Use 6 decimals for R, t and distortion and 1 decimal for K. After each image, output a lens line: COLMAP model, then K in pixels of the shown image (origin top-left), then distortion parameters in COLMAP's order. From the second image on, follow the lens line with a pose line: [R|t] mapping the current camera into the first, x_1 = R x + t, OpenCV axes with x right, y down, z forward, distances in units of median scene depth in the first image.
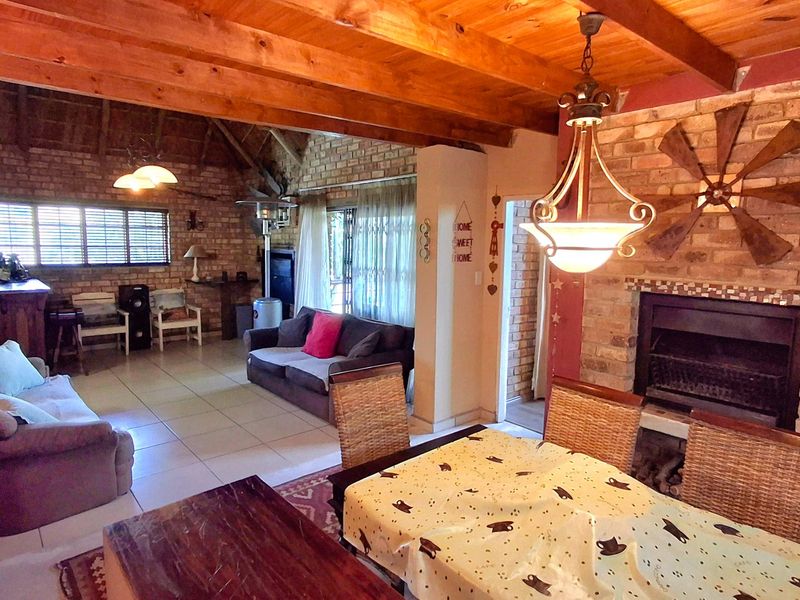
lens RADIAL K [[489.9, 0, 397.4], [0, 489.9, 293.3], [0, 0, 1]] dist [-0.007053, 0.014592]
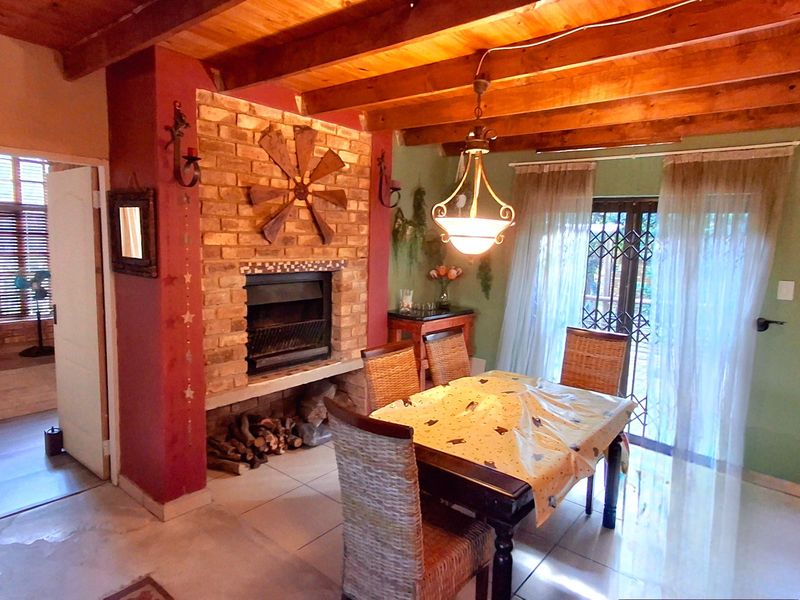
lens RADIAL K [[489.9, 0, 397.4], [0, 489.9, 293.3], [0, 0, 1]] dist [-0.007053, 0.014592]
pose [[-0.166192, -0.132929, 0.977093, -0.409651], [0.080637, 0.985722, 0.147818, -0.063911], [-0.982791, 0.103356, -0.153100, 0.575961]]
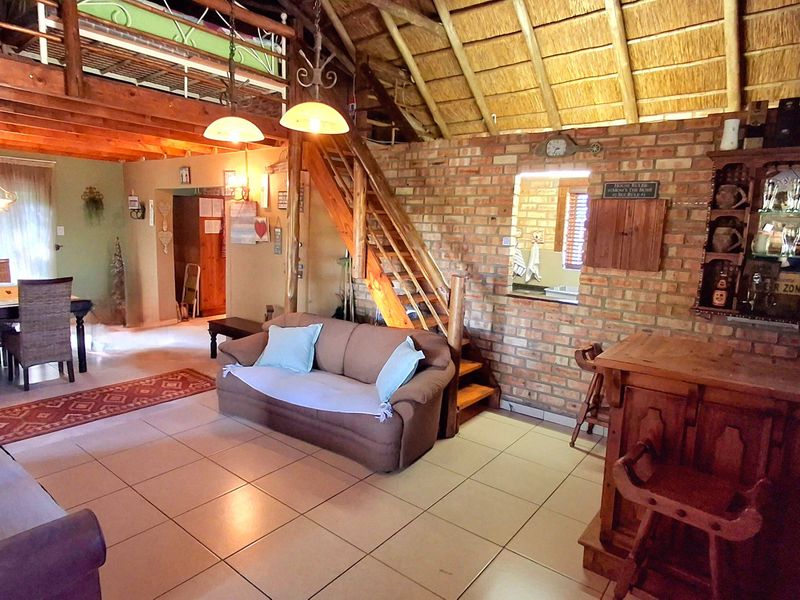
lens RADIAL K [[489.9, 0, 397.4], [0, 489.9, 293.3], [0, 0, 1]] dist [-0.007053, 0.014592]
pose [[-0.980783, -0.023719, -0.193655, -0.557014], [-0.072315, 0.966078, 0.247920, -0.192635], [0.181205, 0.257160, -0.949228, 1.669898]]
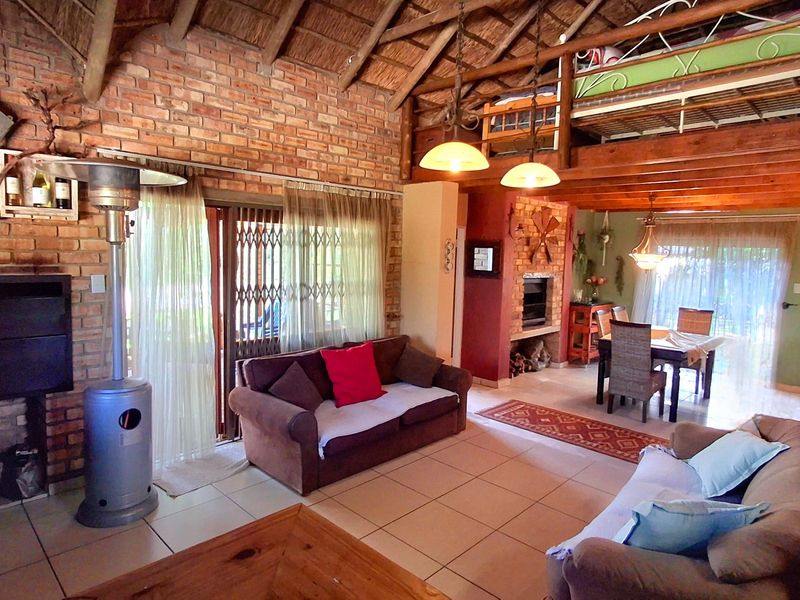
lens RADIAL K [[489.9, 0, 397.4], [0, 489.9, 293.3], [0, 0, 1]] dist [-0.007053, 0.014592]
pose [[-0.085110, -0.101596, 0.991178, -1.135767], [0.082535, 0.990650, 0.108629, -0.154068], [-0.992947, 0.091052, -0.075929, 1.185238]]
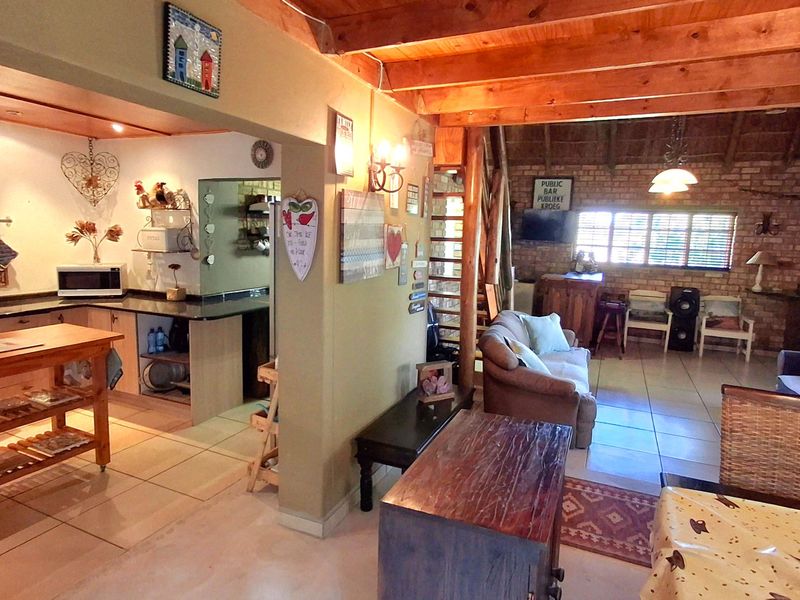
lens RADIAL K [[489.9, 0, 397.4], [0, 489.9, 293.3], [0, 0, 1]] dist [-0.007053, 0.014592]
pose [[0.423272, 0.112590, -0.898979, 0.209543], [-0.128121, 0.989715, 0.063630, 0.011738], [0.896898, 0.088245, 0.433344, 0.032927]]
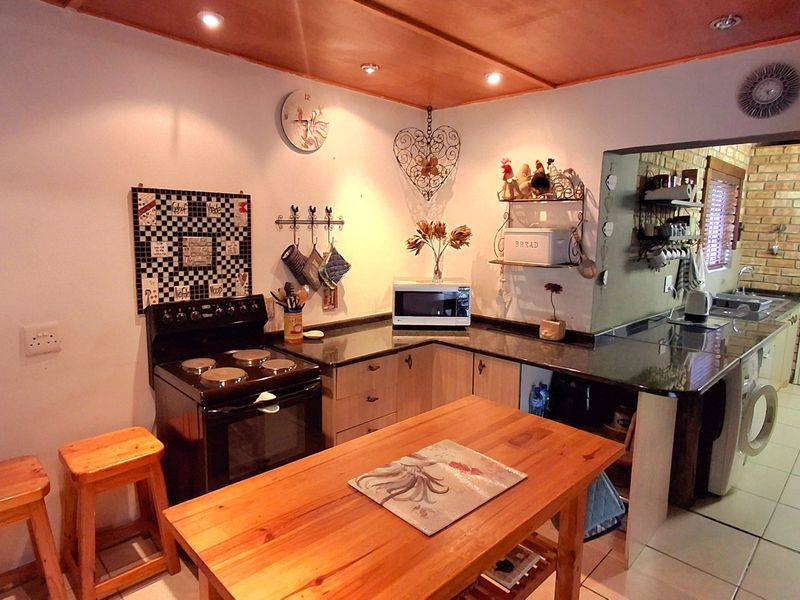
lens RADIAL K [[489.9, 0, 397.4], [0, 489.9, 293.3], [0, 0, 1]] dist [-0.007053, 0.014592]
pose [[0.069917, 0.125072, -0.989681, -0.274419], [-0.129392, 0.984865, 0.115322, 0.039676], [0.989126, 0.119993, 0.085042, -0.219791]]
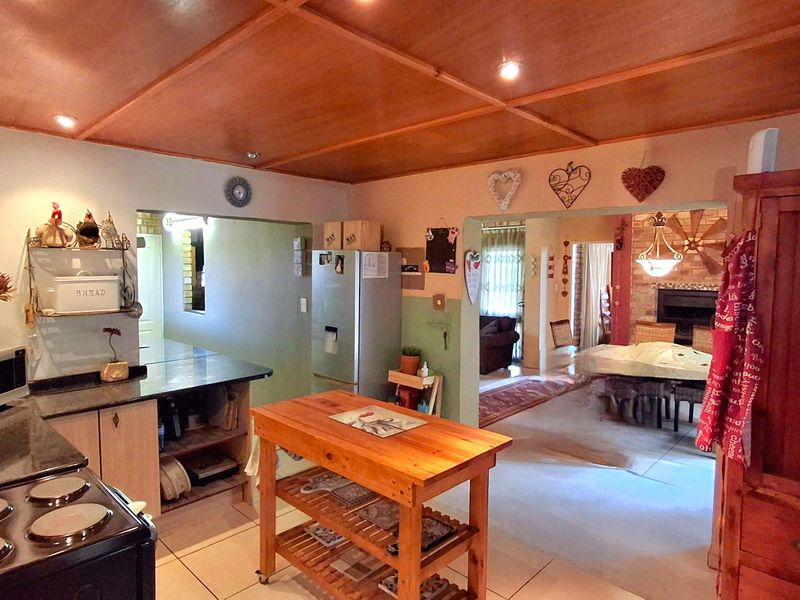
lens RADIAL K [[489.9, 0, 397.4], [0, 489.9, 293.3], [0, 0, 1]] dist [-0.007053, 0.014592]
pose [[0.995248, -0.014379, 0.096305, -0.588204], [0.019520, 0.998422, -0.052659, 0.072987], [-0.095395, 0.054289, 0.993958, -0.708566]]
